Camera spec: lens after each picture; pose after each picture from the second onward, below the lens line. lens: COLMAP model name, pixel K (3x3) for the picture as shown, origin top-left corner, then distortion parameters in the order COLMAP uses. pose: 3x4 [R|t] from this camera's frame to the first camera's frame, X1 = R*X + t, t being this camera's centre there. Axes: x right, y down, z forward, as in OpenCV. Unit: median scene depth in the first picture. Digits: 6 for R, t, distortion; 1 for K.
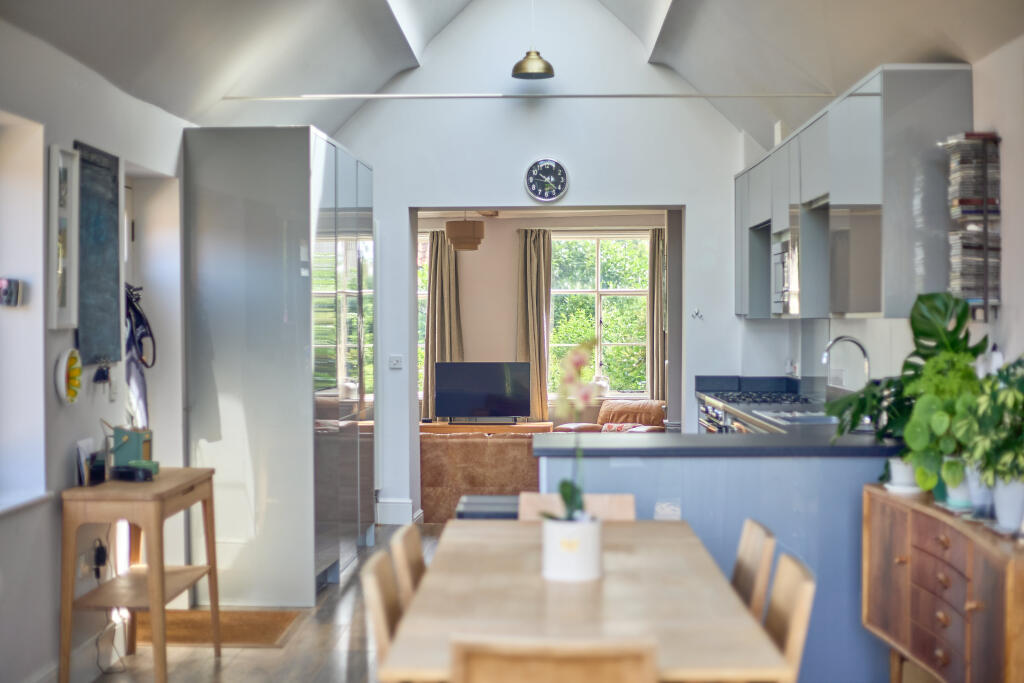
lens RADIAL K [[1511.8, 0, 512.0], [0, 1511.8, 341.5], [0, 0, 1]] dist [-0.060644, -0.052014]
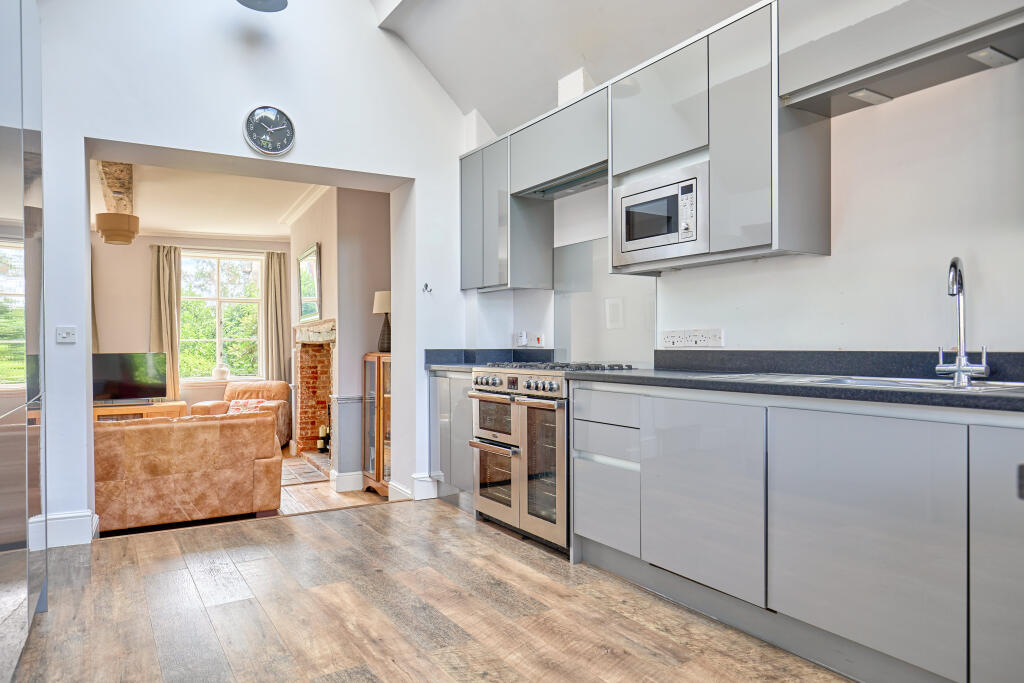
lens RADIAL K [[667.8, 0, 510.3], [0, 667.8, 347.5], [0, 0, 1]] dist [0.005899, 0.001785]
pose [[0.838125, -0.002345, 0.545473, -0.066672], [0.009077, 0.999912, -0.009649, 0.023433], [-0.545403, 0.013038, 0.838073, 0.538131]]
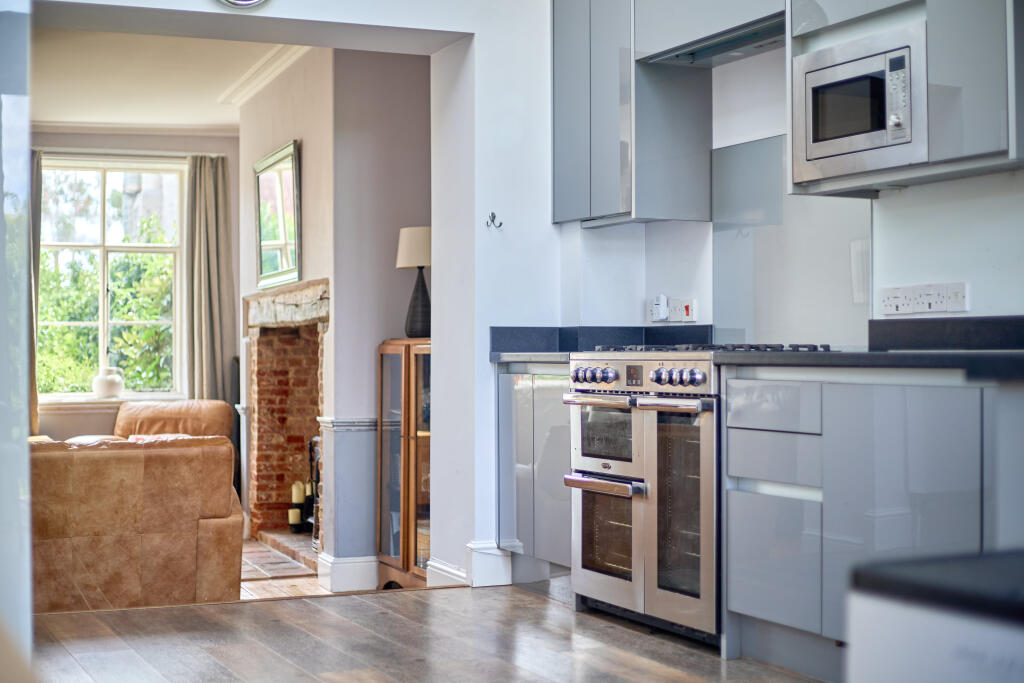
lens RADIAL K [[1511.8, 0, 512.0], [0, 1511.8, 341.5], [0, 0, 1]] dist [-0.060644, -0.052014]
pose [[0.893846, 0.003540, 0.448360, -0.119323], [0.006042, 0.999783, -0.019939, 0.035892], [-0.448333, 0.020532, 0.893631, 0.430472]]
